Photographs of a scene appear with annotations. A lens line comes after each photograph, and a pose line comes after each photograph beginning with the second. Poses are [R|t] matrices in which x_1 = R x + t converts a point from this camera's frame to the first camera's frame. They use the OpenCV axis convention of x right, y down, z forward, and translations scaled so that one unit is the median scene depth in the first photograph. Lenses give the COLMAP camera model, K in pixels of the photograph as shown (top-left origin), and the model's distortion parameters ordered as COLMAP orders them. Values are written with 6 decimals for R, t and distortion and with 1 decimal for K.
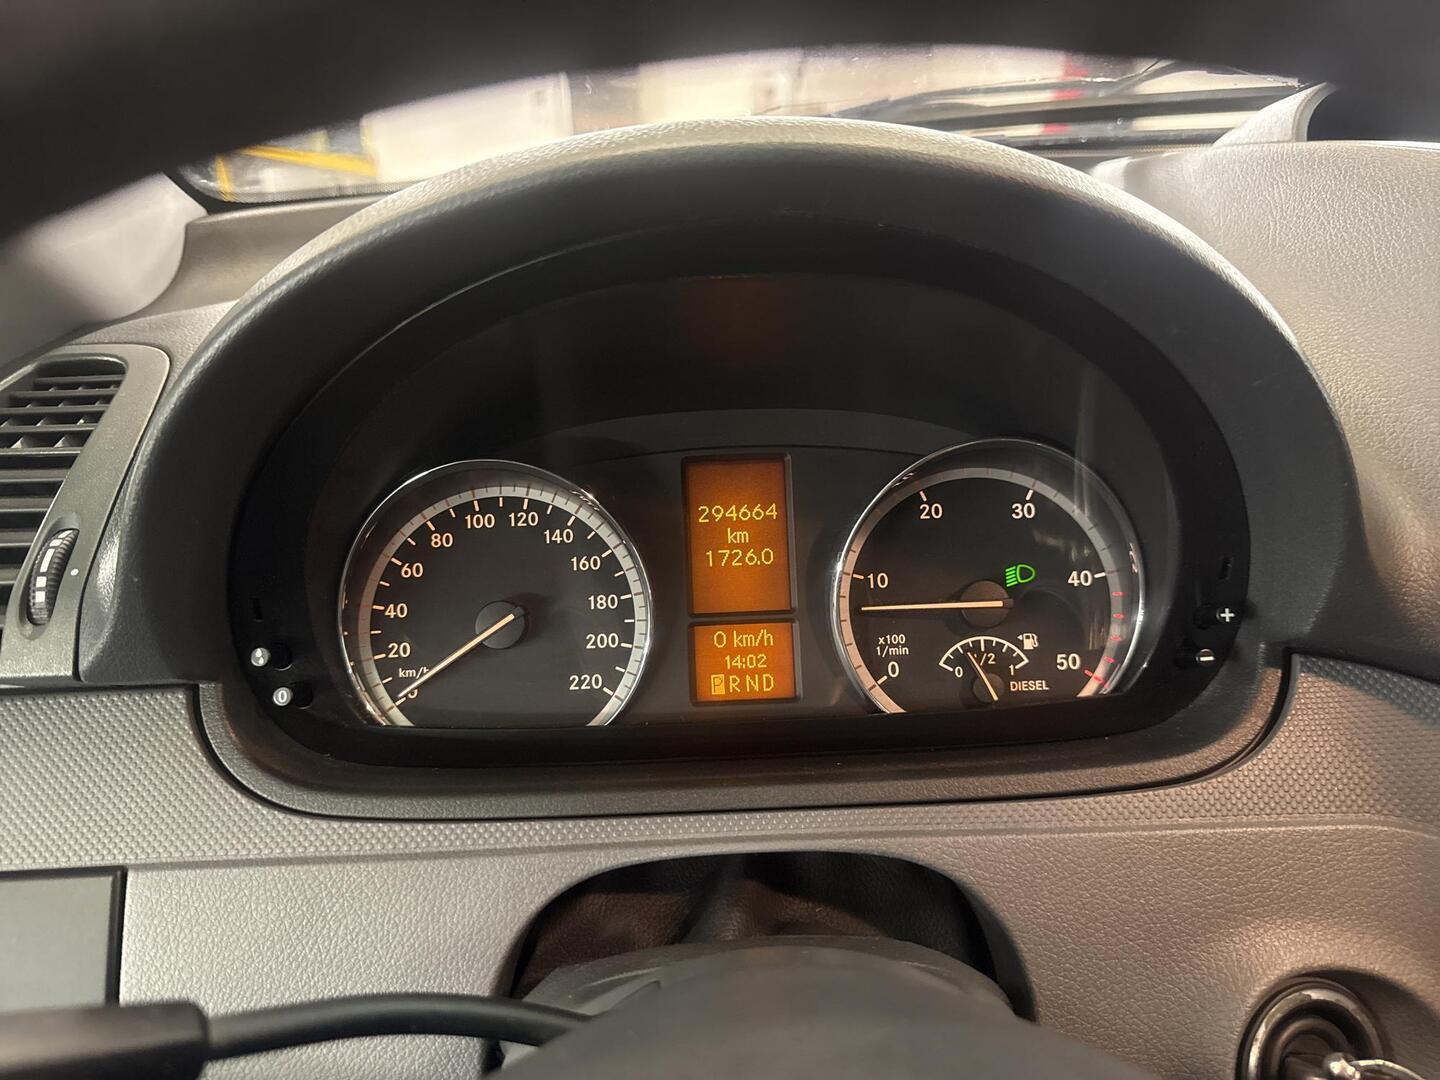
lens RADIAL K [[1005.4, 0, 706.4], [0, 1005.4, 536.2], [0, 0, 1]] dist [0.047008, -0.082665]
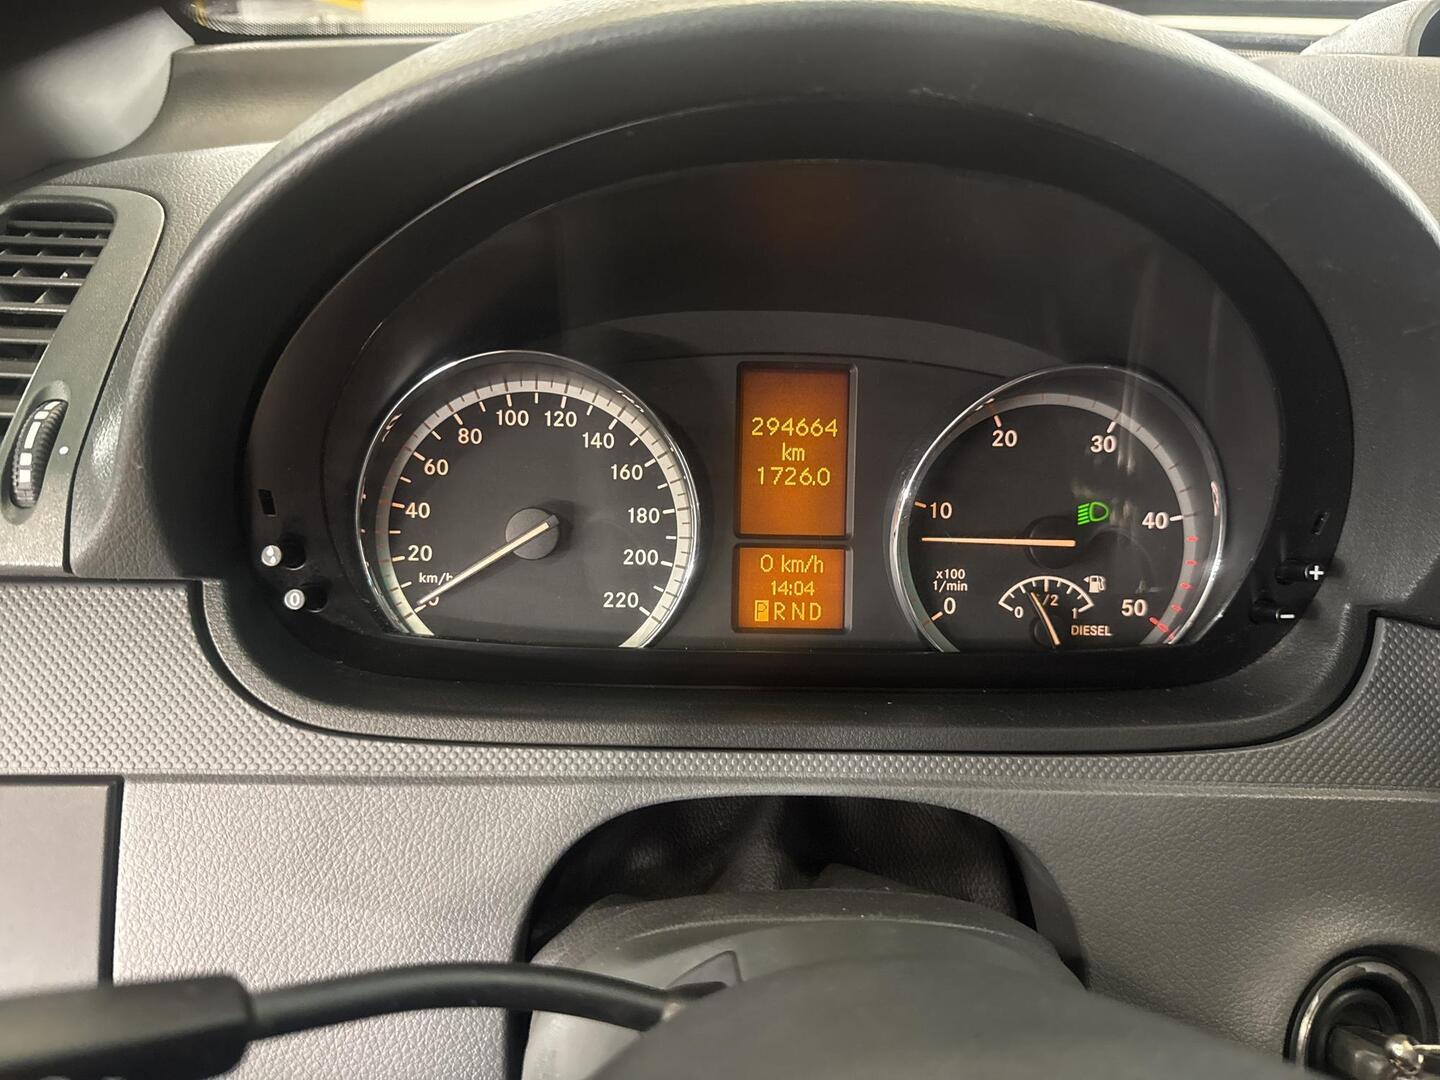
lens RADIAL K [[1015.1, 0, 714.4], [0, 1015.1, 537.1], [0, 0, 1]] dist [0.076371, -0.139427]
pose [[0.997534, 0.060424, 0.035692, -0.070684], [-0.063937, 0.992173, 0.107260, -0.018802], [-0.028931, -0.109277, 0.993590, 0.070864]]
